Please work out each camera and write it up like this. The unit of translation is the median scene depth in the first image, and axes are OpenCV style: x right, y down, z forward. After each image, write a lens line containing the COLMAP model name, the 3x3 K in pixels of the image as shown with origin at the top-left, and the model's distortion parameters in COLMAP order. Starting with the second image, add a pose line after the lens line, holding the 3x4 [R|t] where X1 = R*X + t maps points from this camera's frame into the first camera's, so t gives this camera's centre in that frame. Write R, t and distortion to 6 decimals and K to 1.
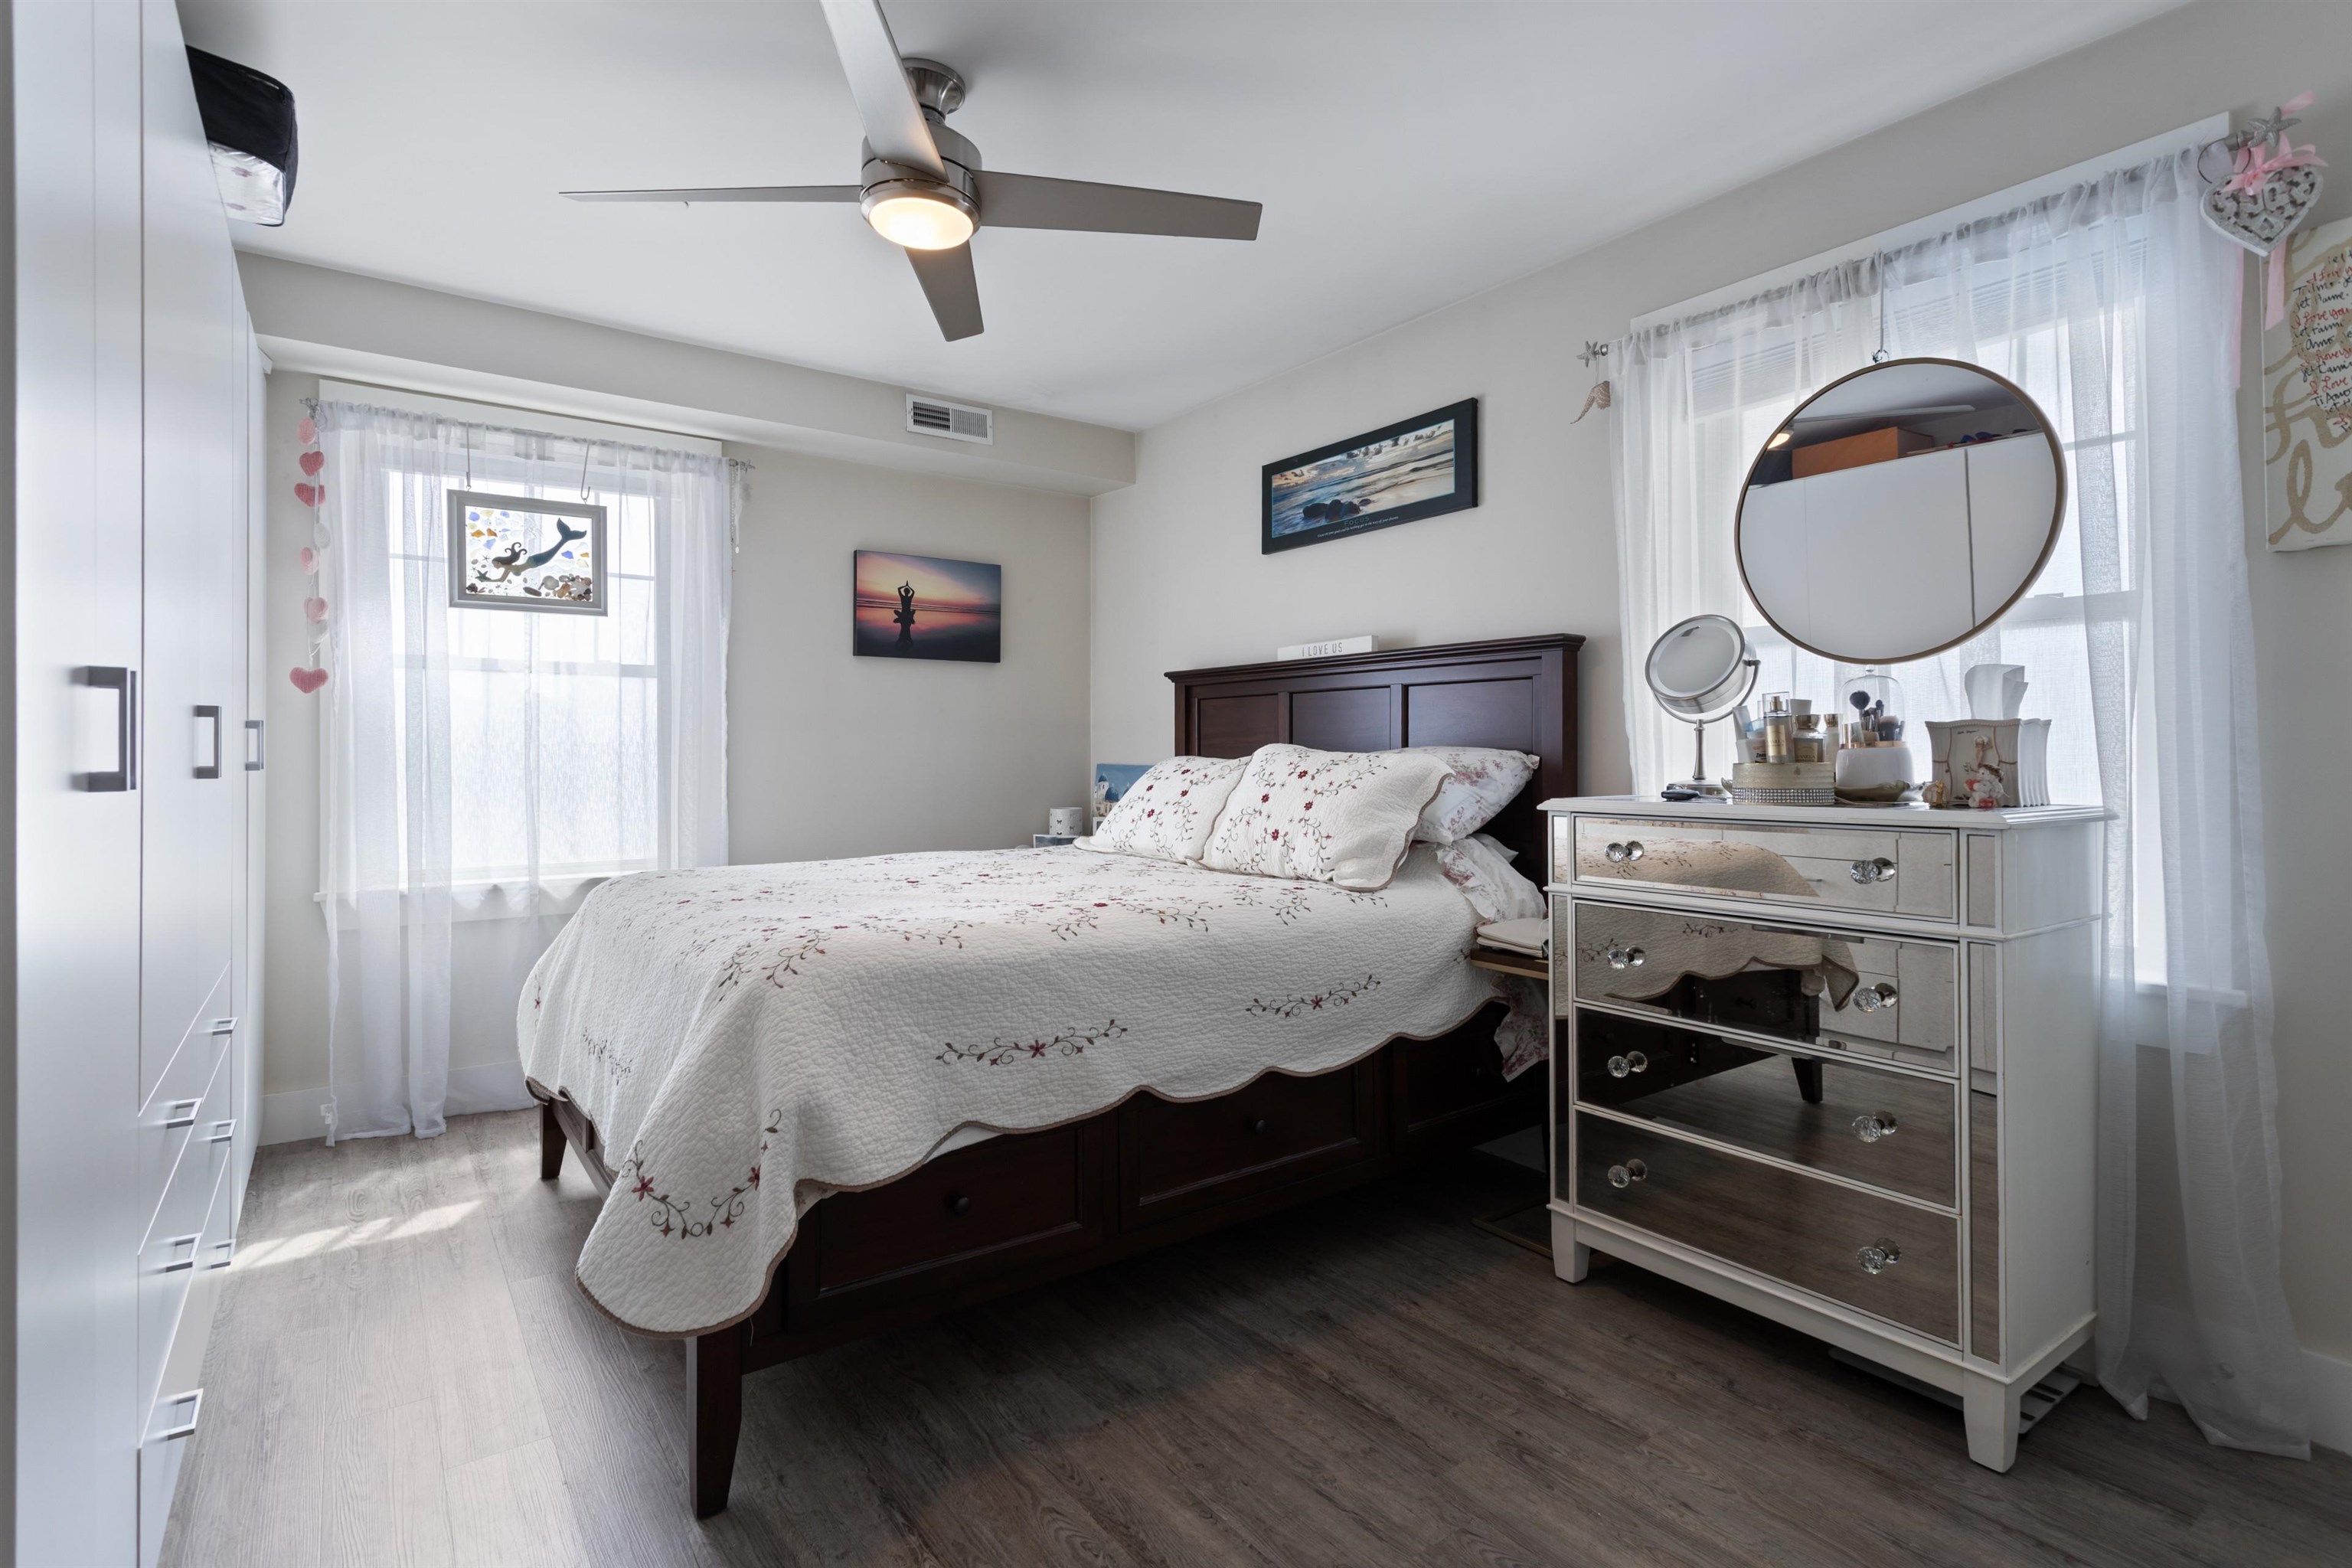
lens RADIAL K [[1137.3, 0, 1147.4], [0, 1137.3, 749.2], [0, 0, 1]] dist [0.002973, 0.000550]
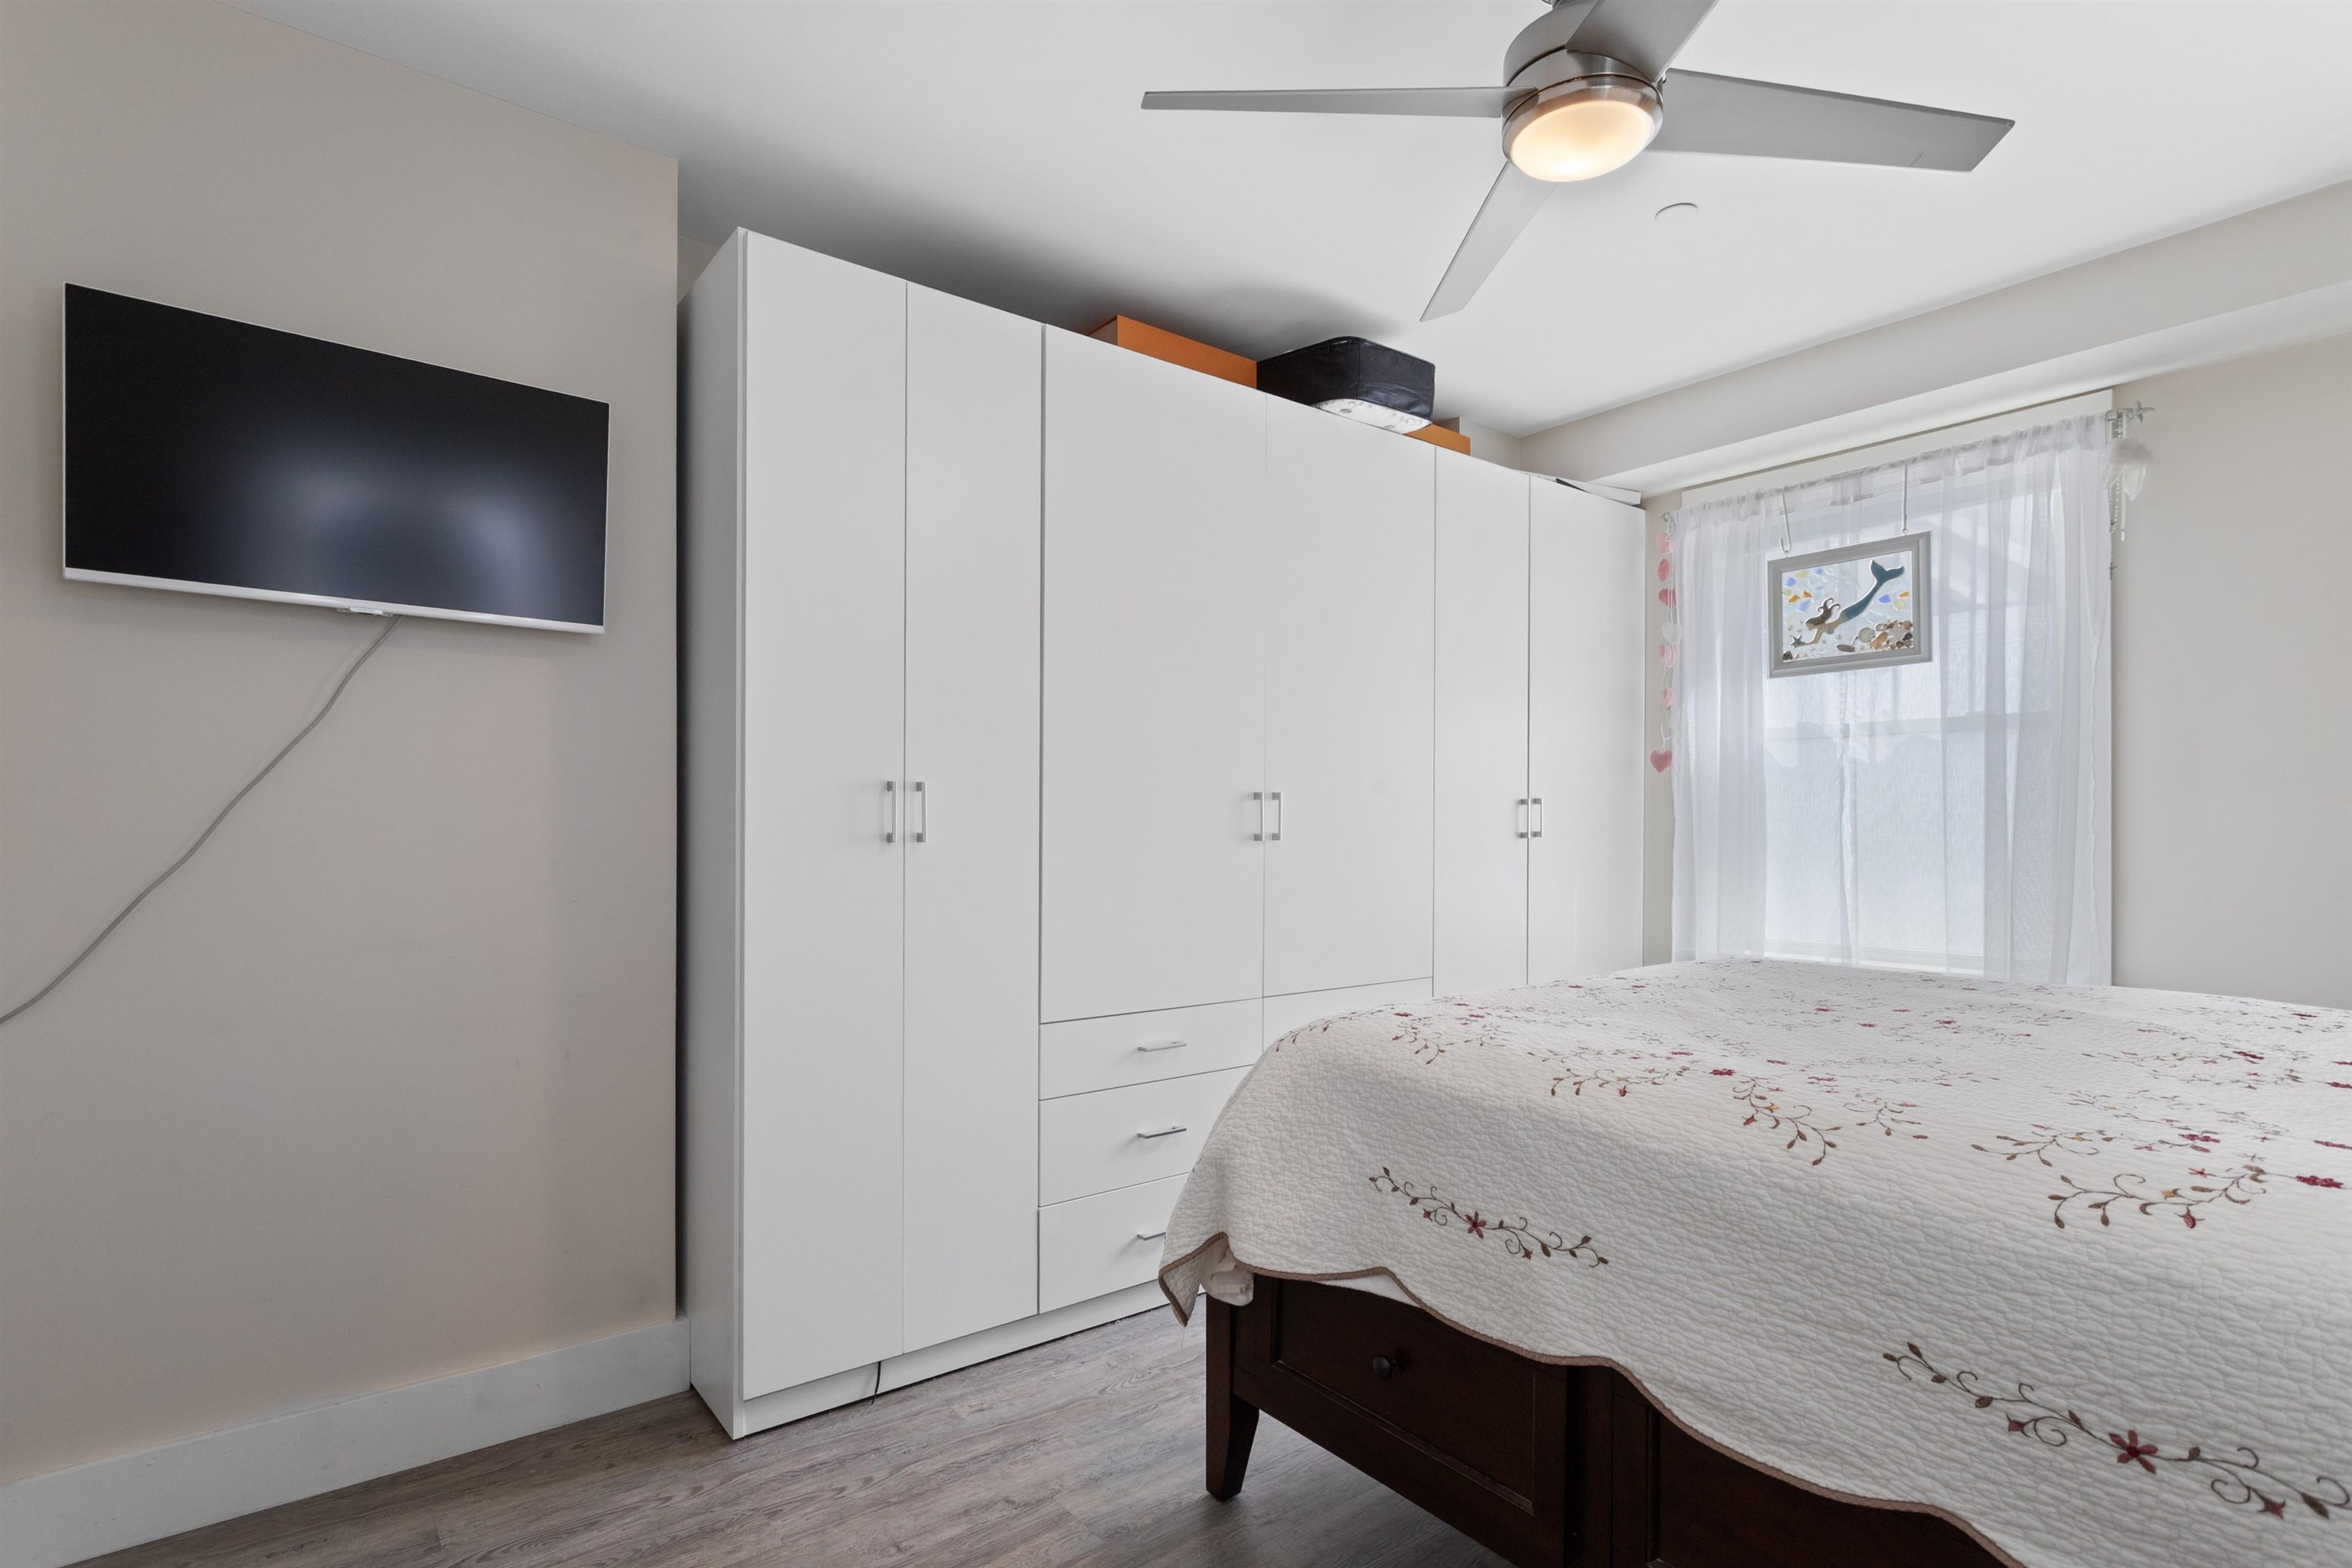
lens RADIAL K [[1137.3, 0, 1189.0], [0, 1137.3, 818.4], [0, 0, 1]] dist [0.002973, 0.000550]
pose [[0.055383, -0.004527, -0.998455, 0.354785], [0.003921, 0.999983, -0.004316, 0.000607], [0.998457, -0.003676, 0.055400, 0.431535]]
